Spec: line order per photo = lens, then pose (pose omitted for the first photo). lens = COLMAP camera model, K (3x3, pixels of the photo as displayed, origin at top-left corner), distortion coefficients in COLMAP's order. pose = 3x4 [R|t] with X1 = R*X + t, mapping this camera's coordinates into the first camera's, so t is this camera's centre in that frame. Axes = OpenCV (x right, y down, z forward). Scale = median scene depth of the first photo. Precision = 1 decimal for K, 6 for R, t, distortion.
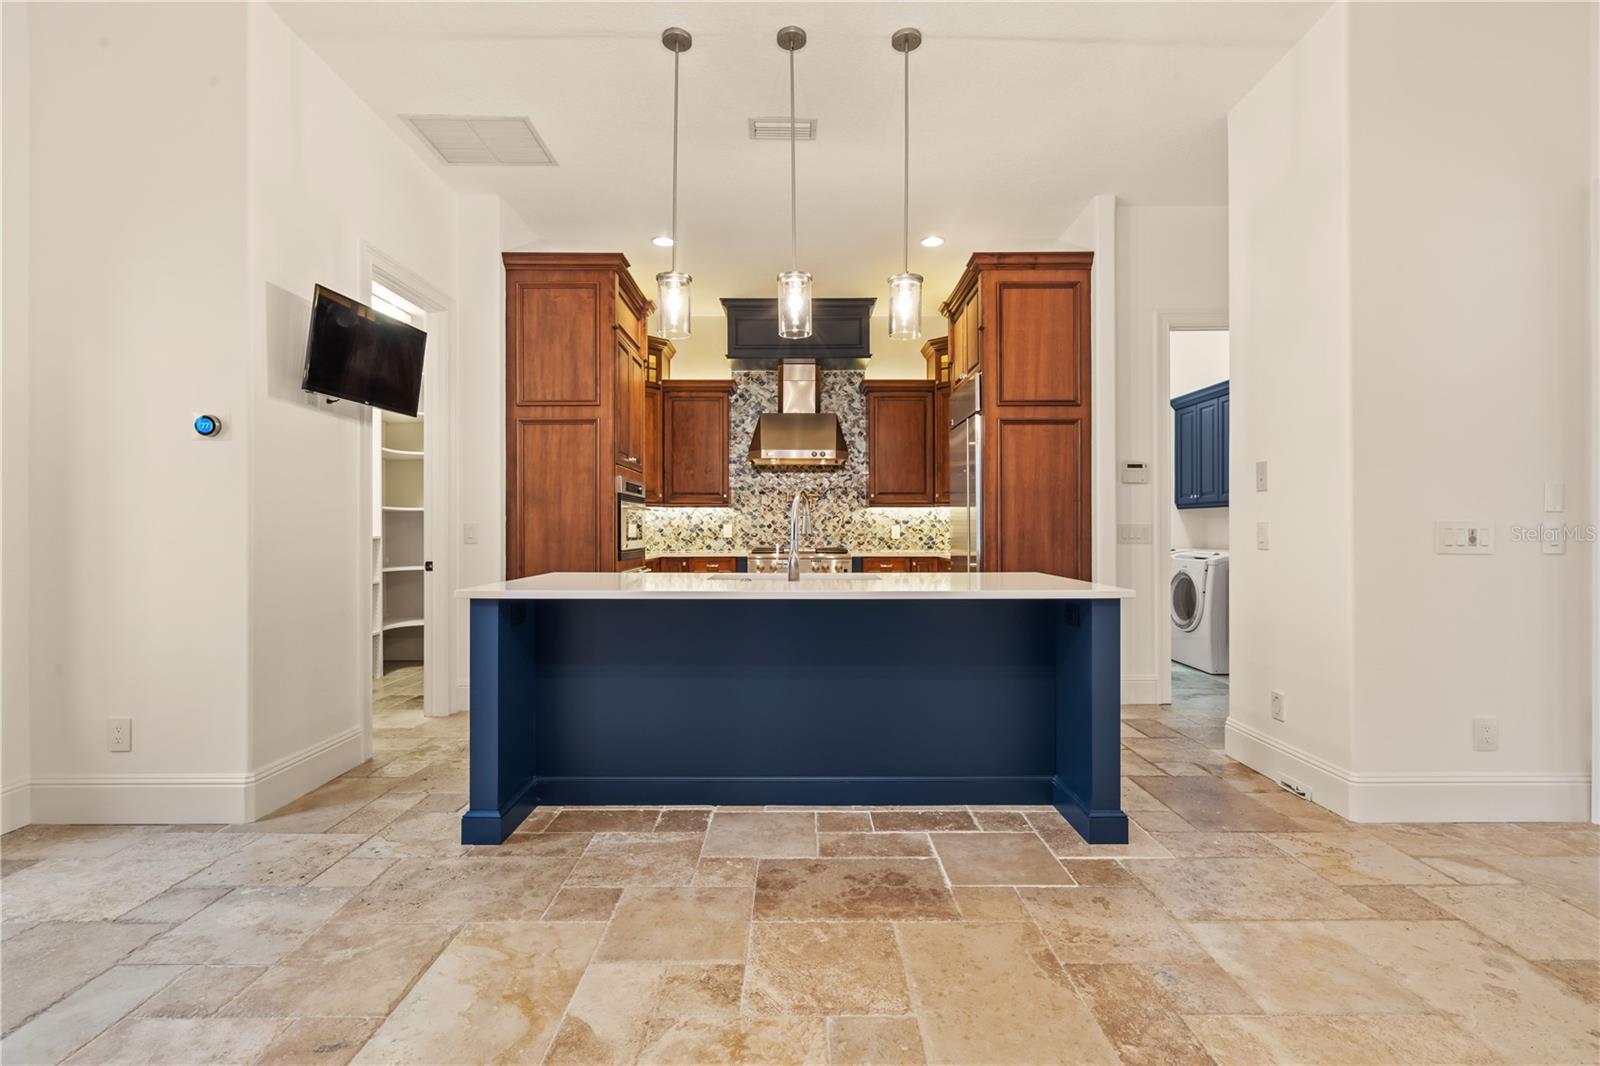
lens RADIAL K [[728.3, 0, 797.3], [0, 728.3, 529.0], [0, 0, 1]] dist [-0.004510, 0.002119]
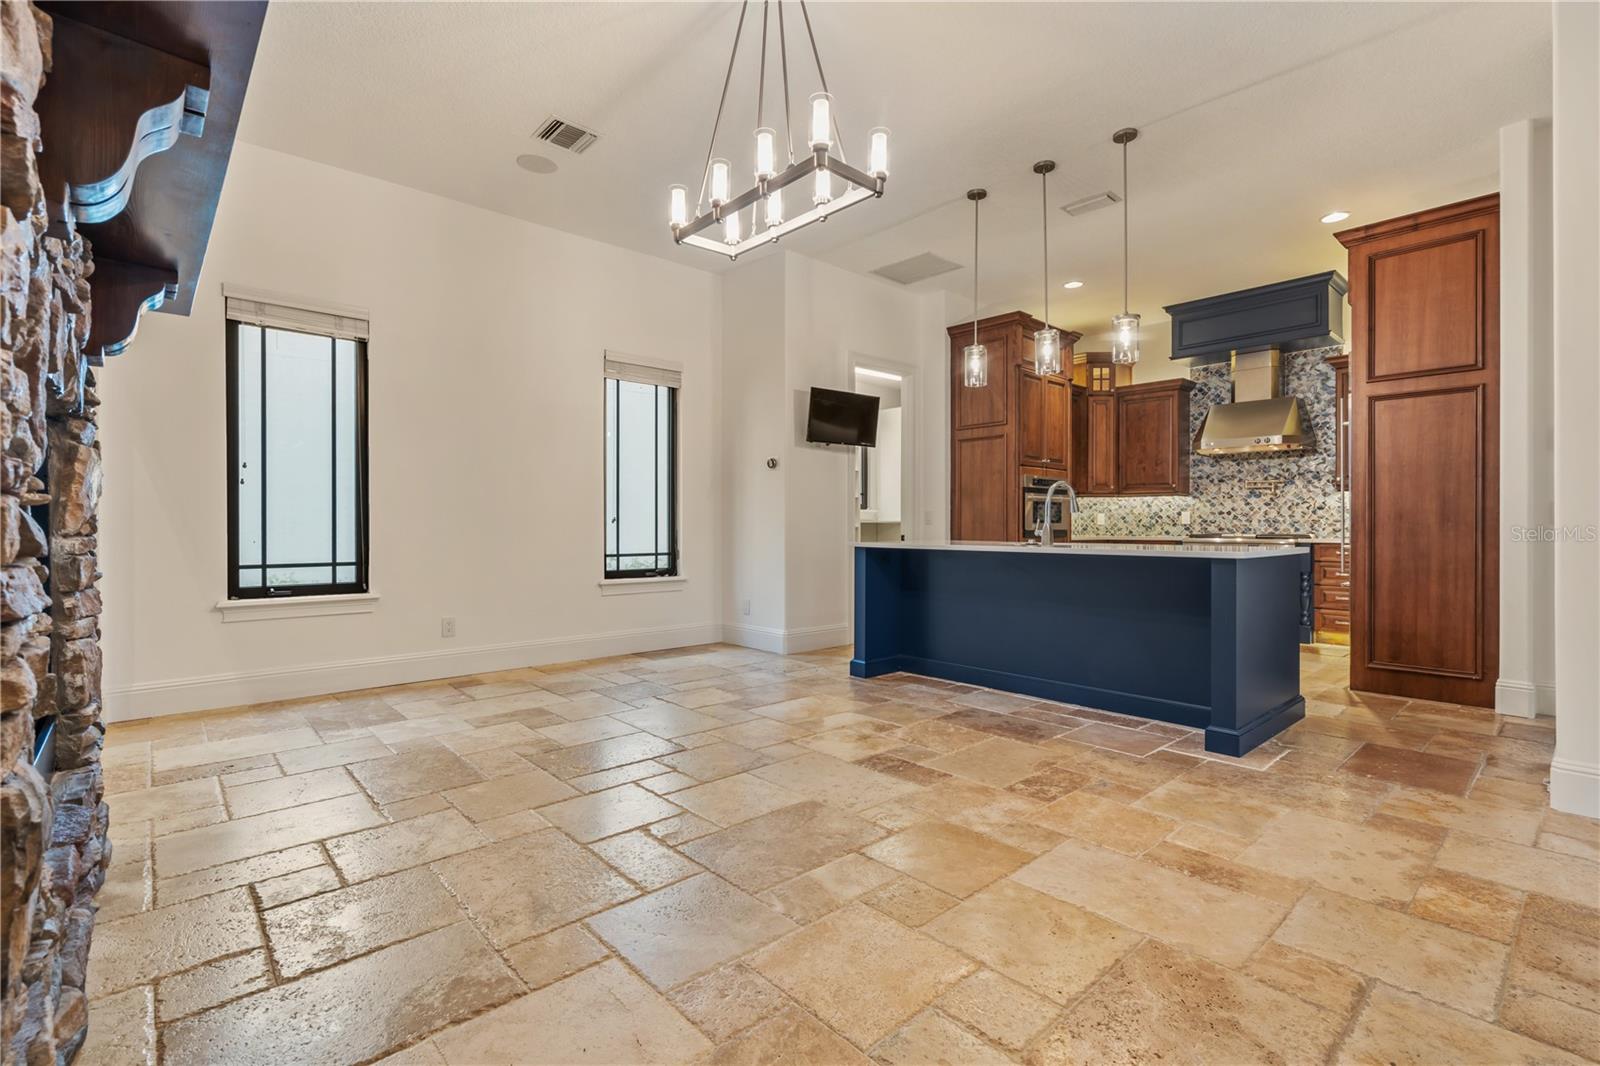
lens RADIAL K [[728.3, 0, 800.9], [0, 728.3, 529.6], [0, 0, 1]] dist [-0.004510, 0.002119]
pose [[0.670805, 0.005547, -0.741613, 0.487072], [-0.001878, 0.999982, 0.005781, 0.022701], [0.741632, -0.002485, 0.670803, -0.212057]]
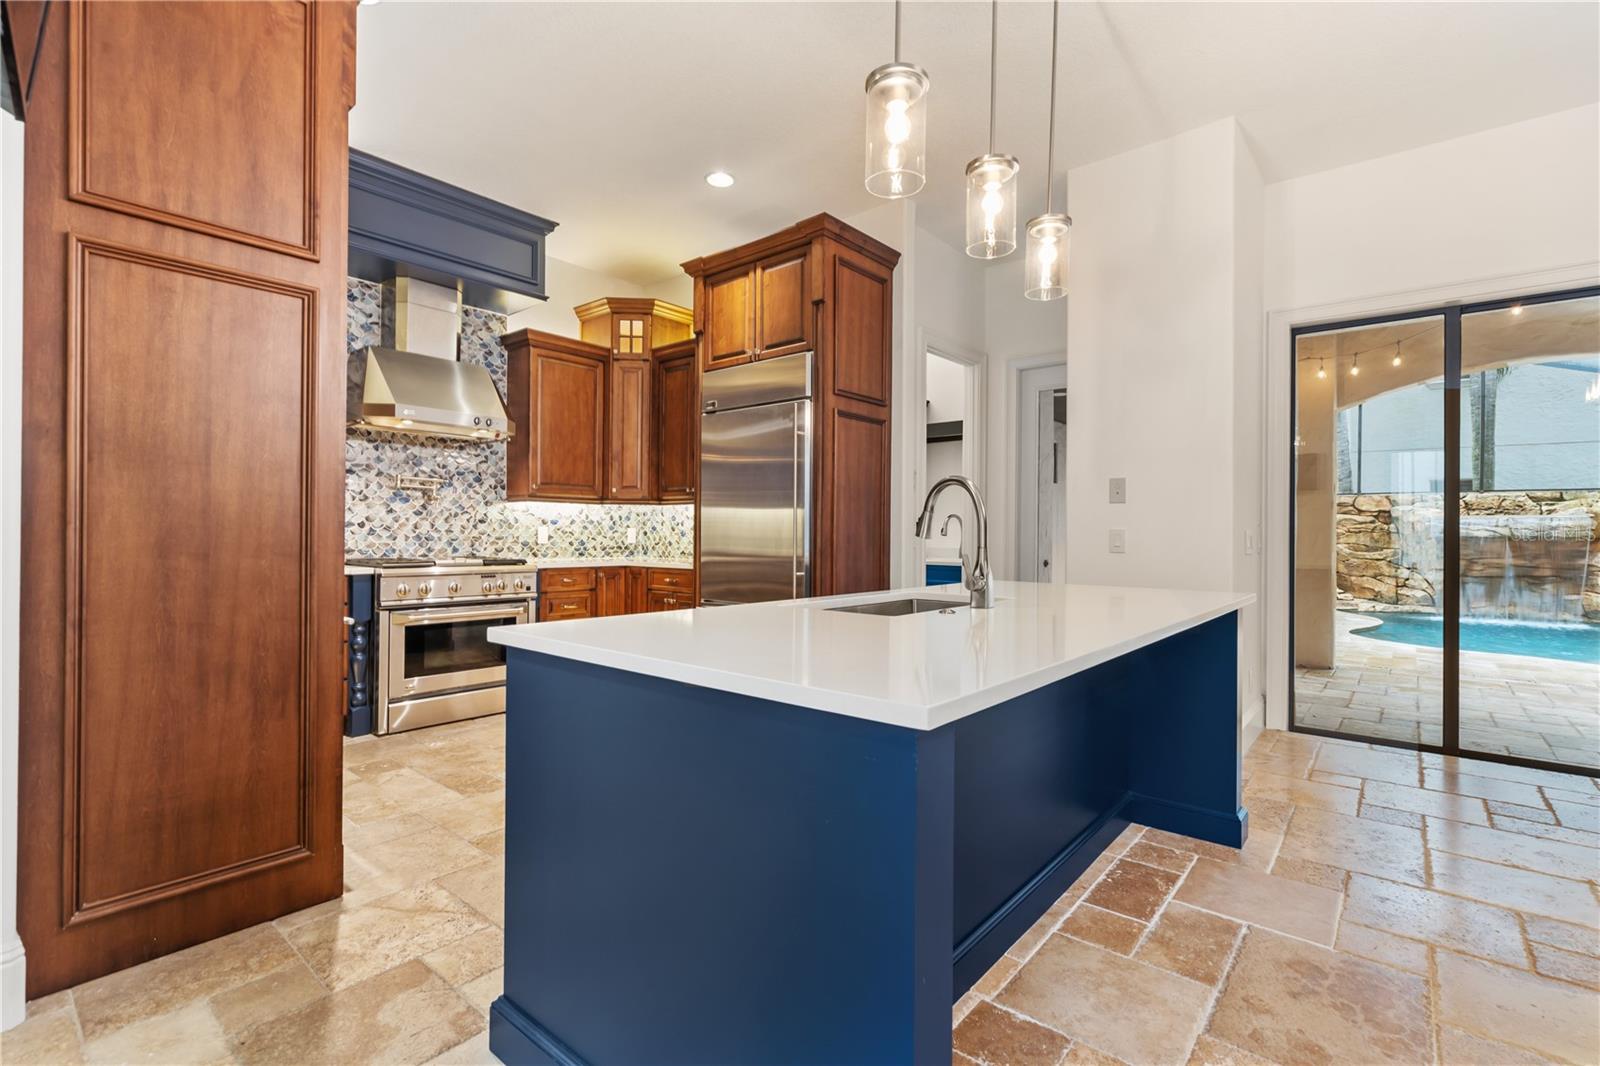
lens RADIAL K [[728.3, 0, 794.3], [0, 728.3, 530.9], [0, 0, 1]] dist [-0.004510, 0.002119]
pose [[0.643870, 0.009911, 0.765071, -0.429363], [-0.008691, 0.999946, -0.005640, 0.002890], [-0.765086, -0.003018, 0.643922, 0.463432]]
